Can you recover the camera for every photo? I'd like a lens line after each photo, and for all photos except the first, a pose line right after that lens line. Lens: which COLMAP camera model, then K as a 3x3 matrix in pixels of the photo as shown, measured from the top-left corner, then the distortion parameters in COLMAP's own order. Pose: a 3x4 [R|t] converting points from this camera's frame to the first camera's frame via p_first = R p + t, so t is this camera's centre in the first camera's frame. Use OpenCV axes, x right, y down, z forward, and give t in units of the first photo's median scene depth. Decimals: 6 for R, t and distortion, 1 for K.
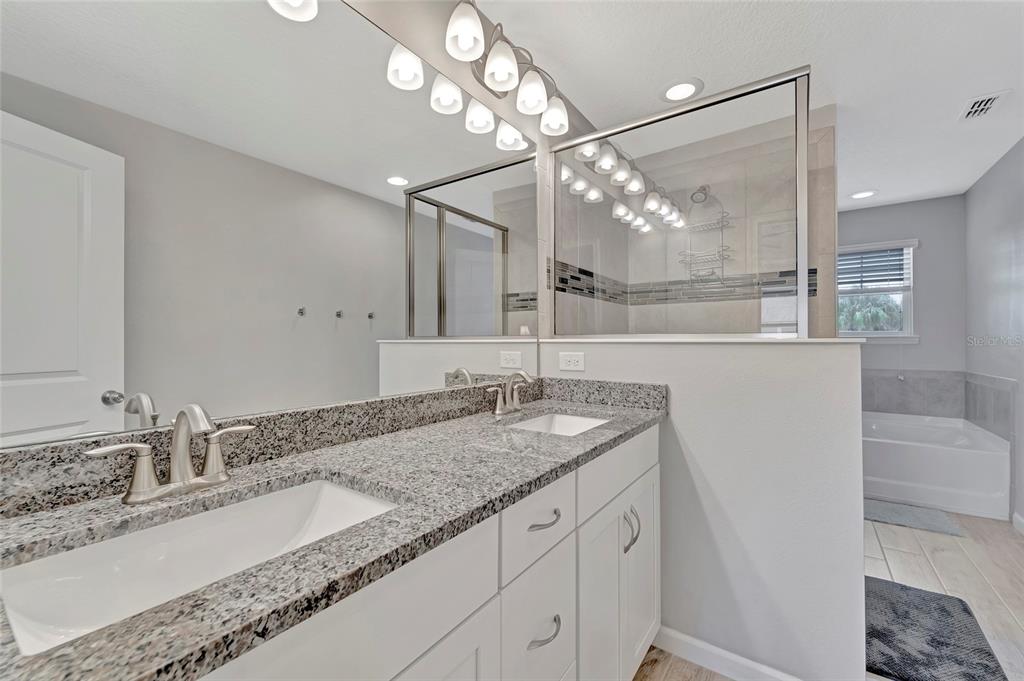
lens RADIAL K [[408.9, 0, 510.9], [0, 408.9, 337.3], [0, 0, 1]] dist [0.007294, 0.000352]
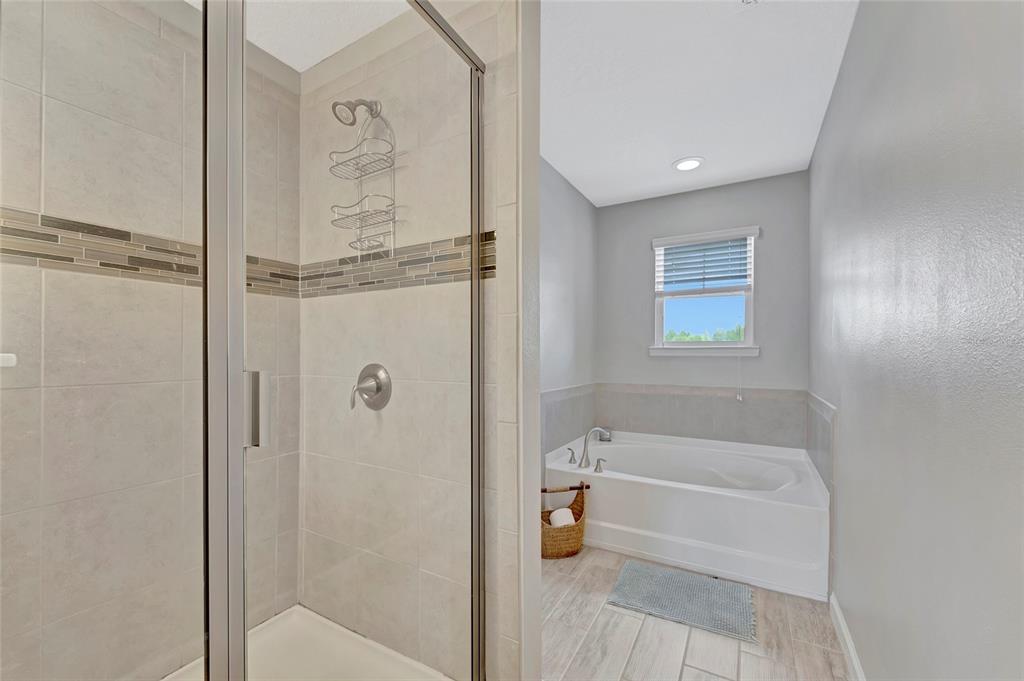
lens RADIAL K [[408.9, 0, 515.0], [0, 408.9, 347.7], [0, 0, 1]] dist [0.007294, 0.000352]
pose [[0.994376, 0.000249, 0.105904, 0.447928], [-0.000306, 1.000000, 0.000520, -0.000554], [-0.105904, -0.000550, 0.994376, 0.263710]]
